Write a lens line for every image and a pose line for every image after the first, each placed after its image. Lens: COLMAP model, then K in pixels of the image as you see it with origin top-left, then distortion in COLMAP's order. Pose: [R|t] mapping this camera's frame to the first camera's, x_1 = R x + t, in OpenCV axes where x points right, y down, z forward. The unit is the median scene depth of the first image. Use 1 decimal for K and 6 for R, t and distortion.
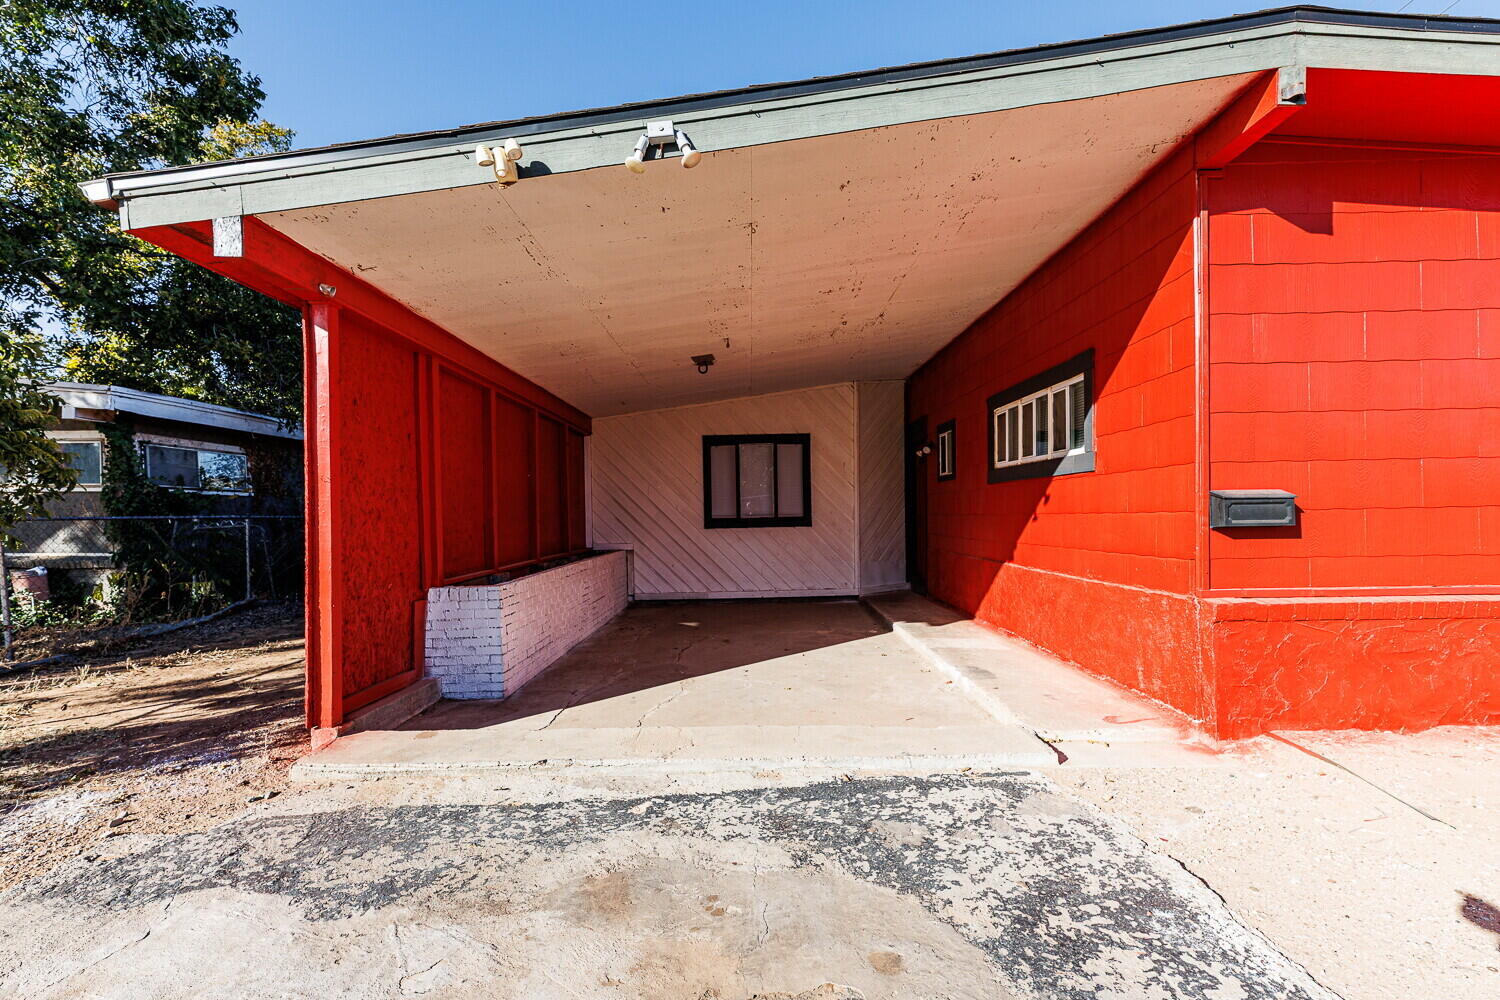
lens RADIAL K [[662.5, 0, 750.6], [0, 662.5, 519.8], [0, 0, 1]] dist [0.000044, -0.000007]
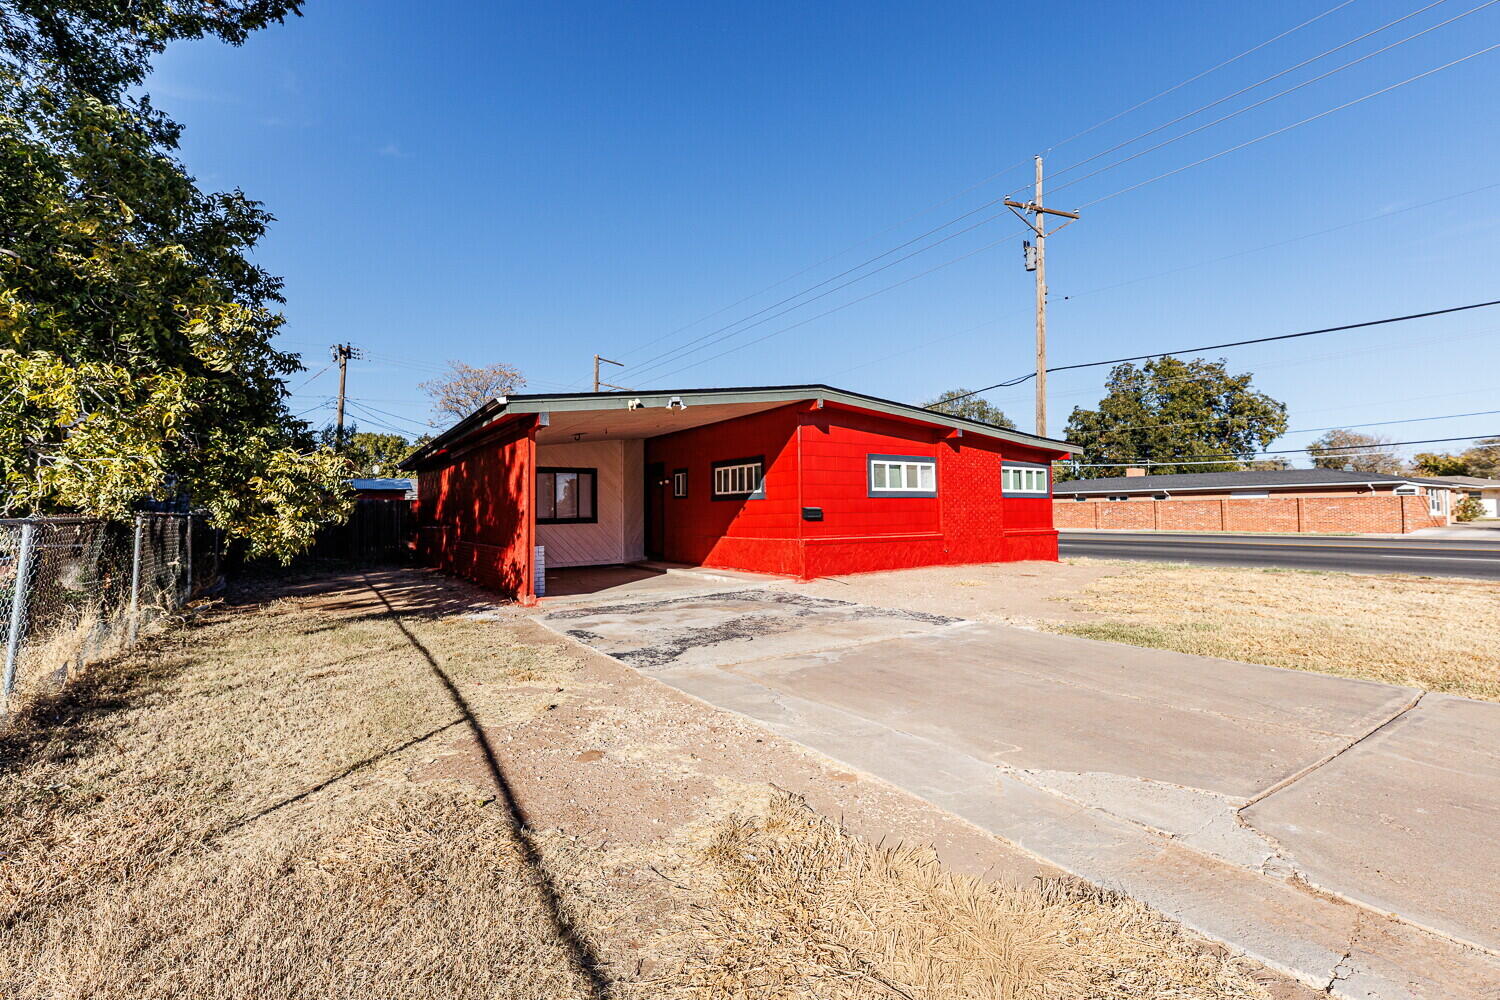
lens RADIAL K [[661.0, 0, 761.7], [0, 661.0, 491.6], [0, 0, 1]] dist [-0.002155, -0.001004]
pose [[0.820267, 0.021654, 0.571571, -0.753582], [0.008388, 0.998720, -0.049874, 0.023613], [-0.571920, 0.045705, 0.819035, -0.882907]]
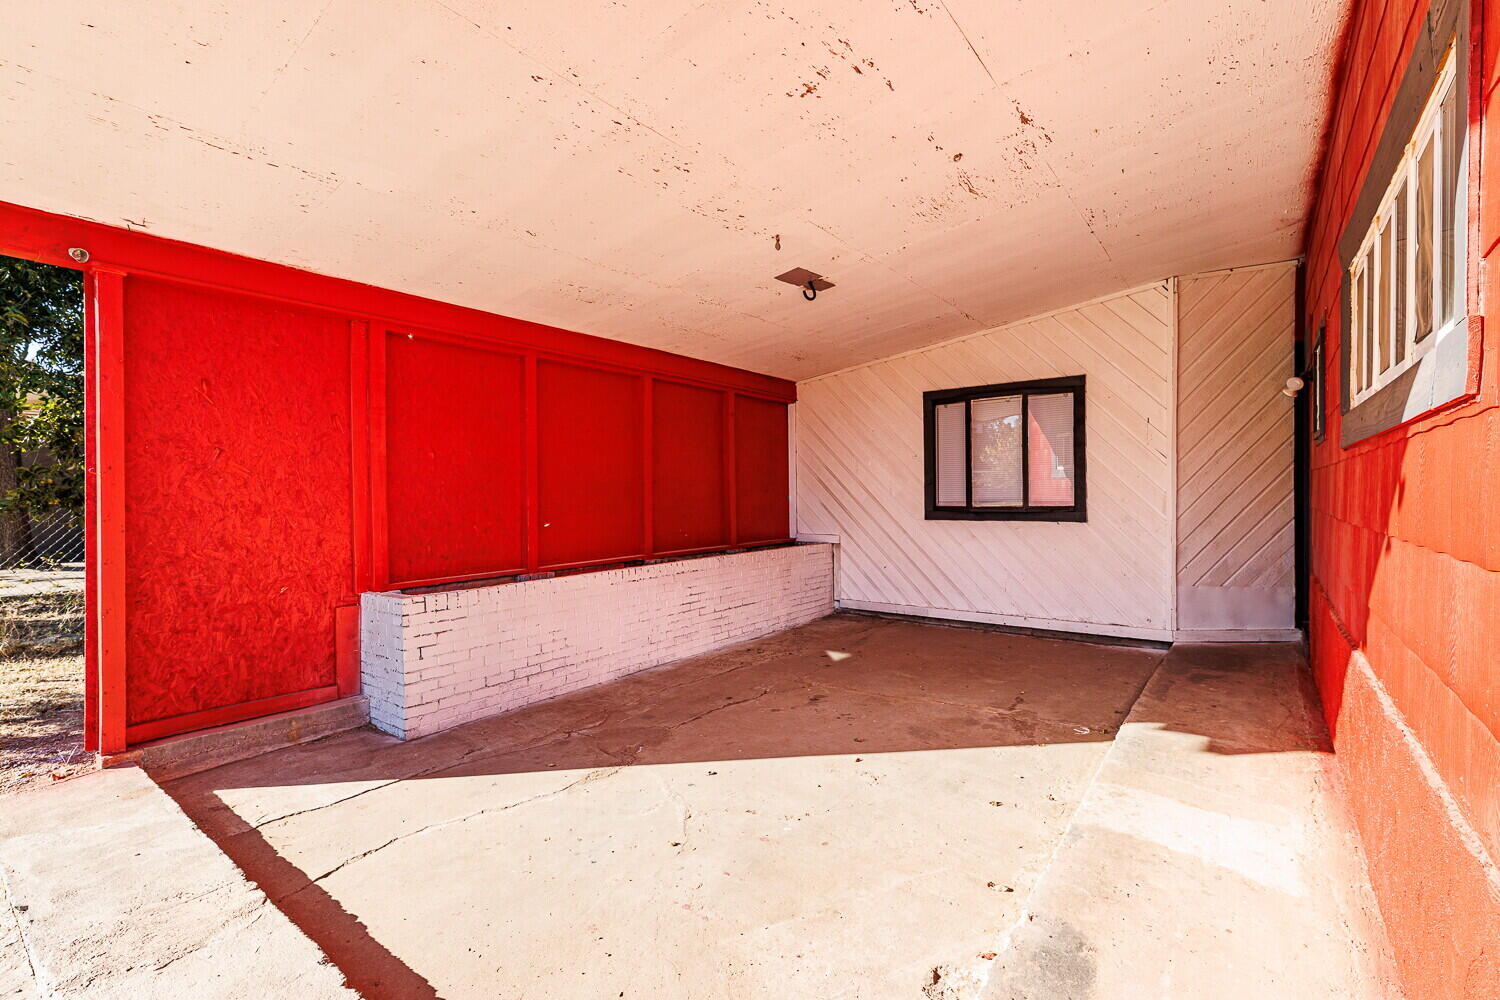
lens RADIAL K [[661.0, 0, 761.7], [0, 661.0, 491.6], [0, 0, 1]] dist [-0.002155, -0.001004]
pose [[0.799031, 0.008794, -0.601226, 0.317020], [-0.009525, 0.999953, 0.001968, -0.024572], [0.601214, 0.004154, 0.799077, 0.446206]]
